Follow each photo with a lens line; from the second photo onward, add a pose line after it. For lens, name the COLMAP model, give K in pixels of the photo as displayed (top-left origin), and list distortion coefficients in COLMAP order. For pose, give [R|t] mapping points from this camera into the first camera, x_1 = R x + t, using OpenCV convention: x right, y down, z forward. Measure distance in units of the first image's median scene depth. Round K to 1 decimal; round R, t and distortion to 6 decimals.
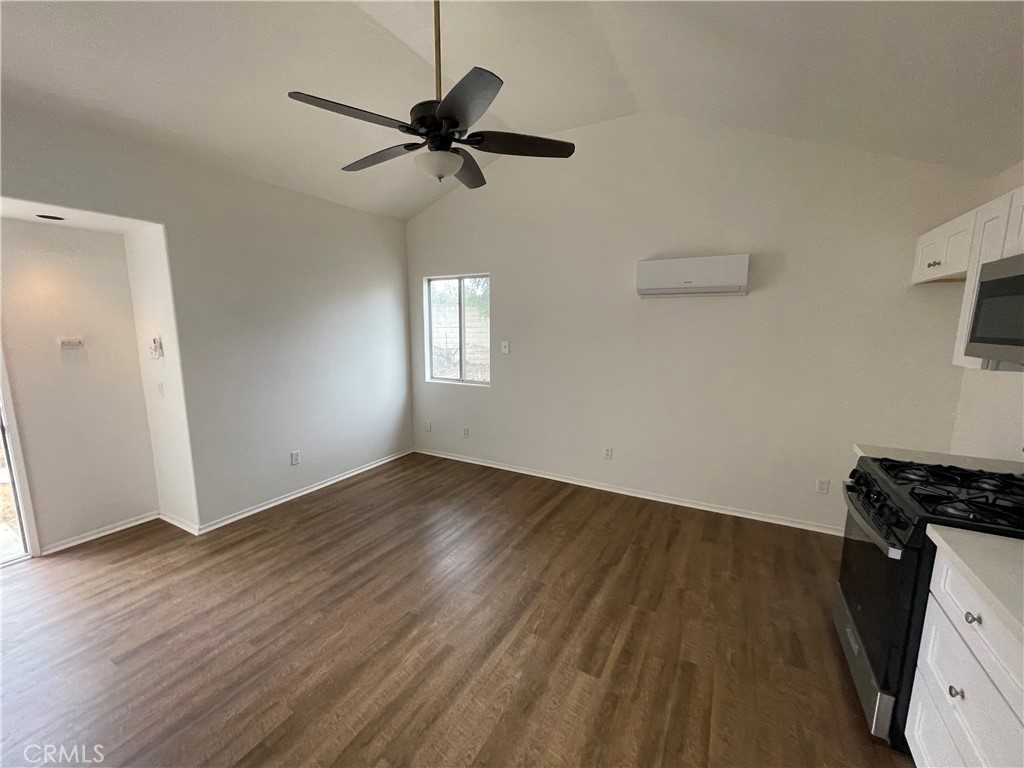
lens RADIAL K [[414.2, 0, 512.2], [0, 414.2, 386.9], [0, 0, 1]] dist [-0.008348, 0.000127]
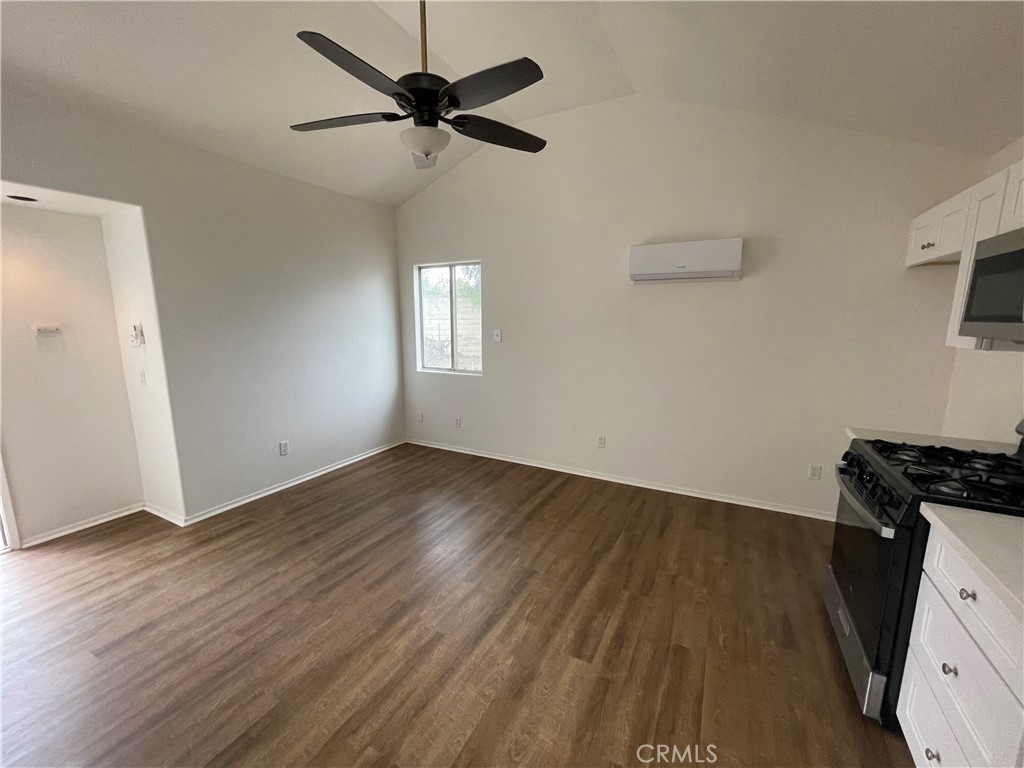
lens RADIAL K [[414.2, 0, 512.5], [0, 414.2, 387.2], [0, 0, 1]] dist [-0.008348, 0.000127]
pose [[0.999884, -0.004526, 0.014564, 0.009654], [0.004290, 0.999860, 0.016192, 0.023492], [-0.014635, -0.016127, 0.999763, 0.019844]]
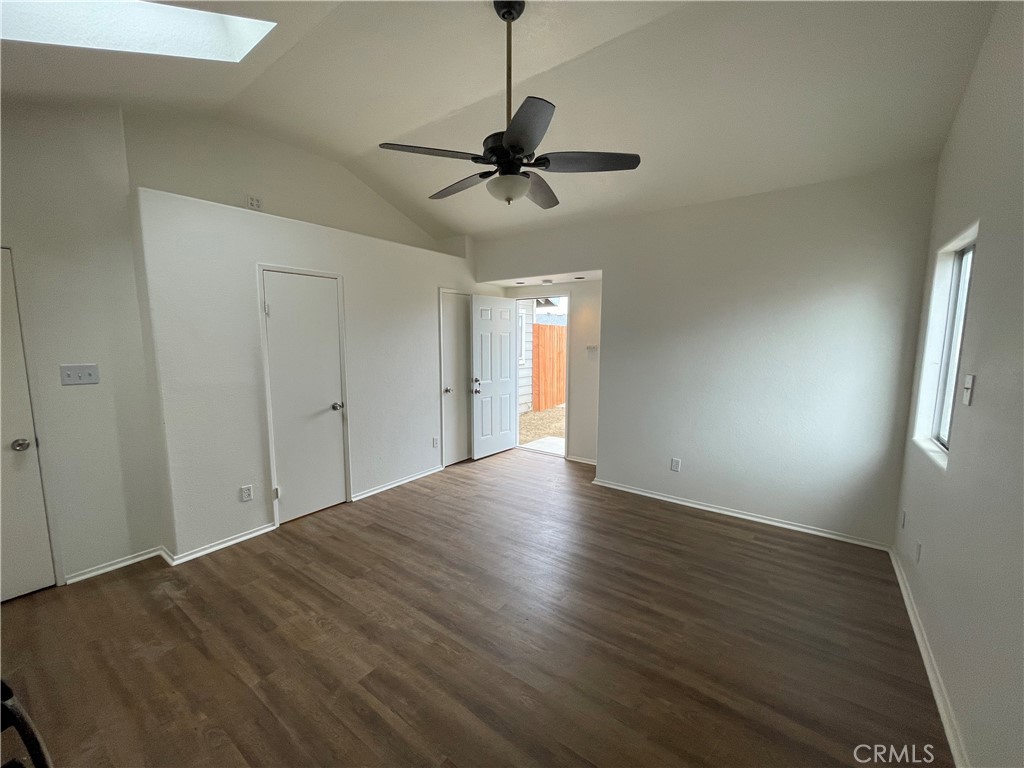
lens RADIAL K [[414.2, 0, 512.6], [0, 414.2, 383.0], [0, 0, 1]] dist [-0.008348, 0.000127]
pose [[-0.128040, 0.110421, -0.985603, 0.959742], [-0.155980, 0.979173, 0.129964, -0.183699], [0.979426, 0.170375, -0.108150, 1.203450]]
